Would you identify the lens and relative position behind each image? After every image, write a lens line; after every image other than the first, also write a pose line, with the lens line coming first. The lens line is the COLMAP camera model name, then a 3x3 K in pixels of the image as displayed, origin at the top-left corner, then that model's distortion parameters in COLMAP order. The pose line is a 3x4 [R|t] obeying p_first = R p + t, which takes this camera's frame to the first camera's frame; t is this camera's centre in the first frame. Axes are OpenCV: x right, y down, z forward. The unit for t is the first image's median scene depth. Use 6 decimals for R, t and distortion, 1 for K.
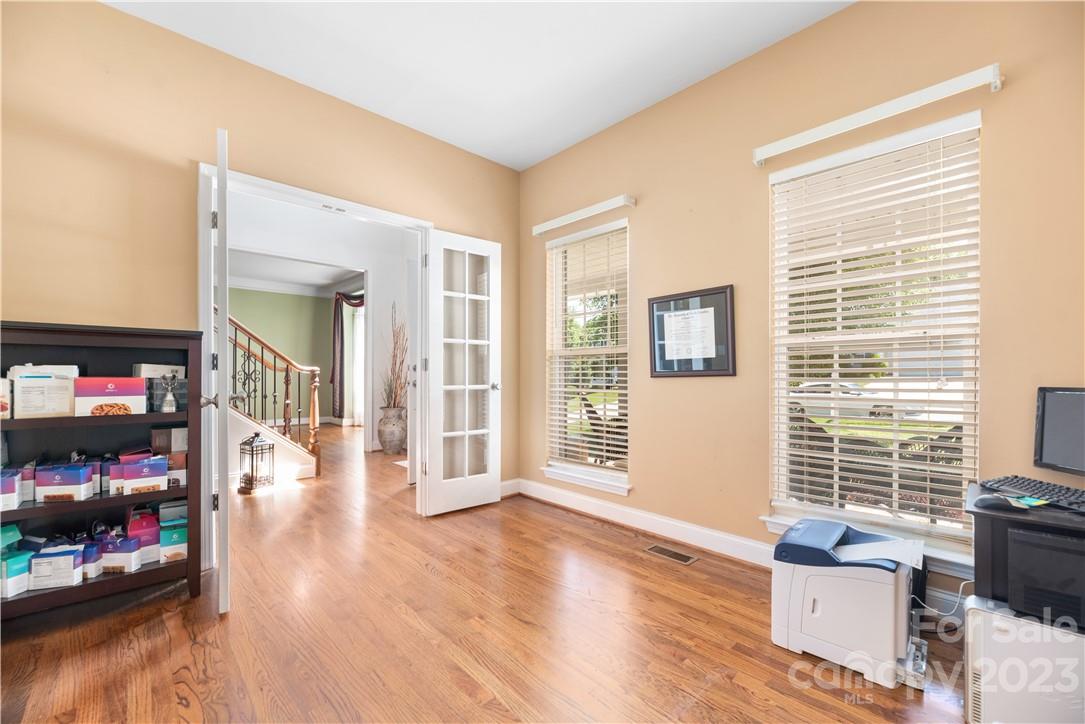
lens RADIAL K [[443.8, 0, 539.3], [0, 443.8, 369.6], [0, 0, 1]] dist [0.018119, 0.000256]
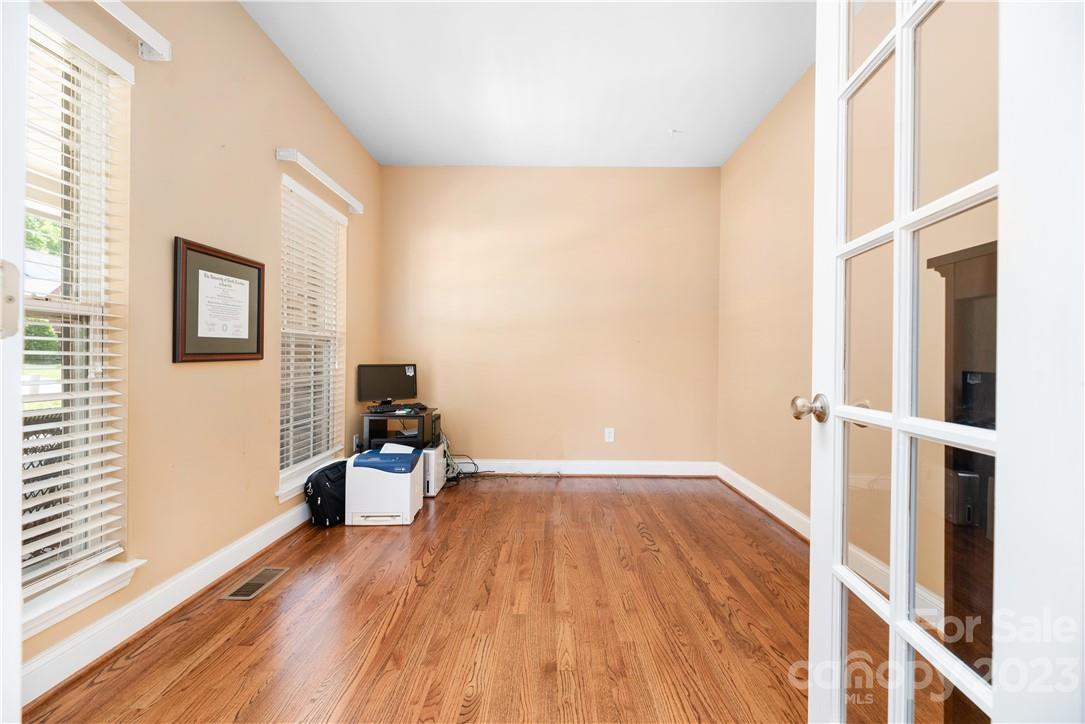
lens RADIAL K [[443.8, 0, 540.8], [0, 443.8, 363.3], [0, 0, 1]] dist [0.018119, 0.000256]
pose [[-0.734979, -0.006281, 0.678060, -0.611129], [-0.016182, 0.999835, -0.008278, 0.018061], [-0.677896, -0.017057, -0.734960, 1.225397]]
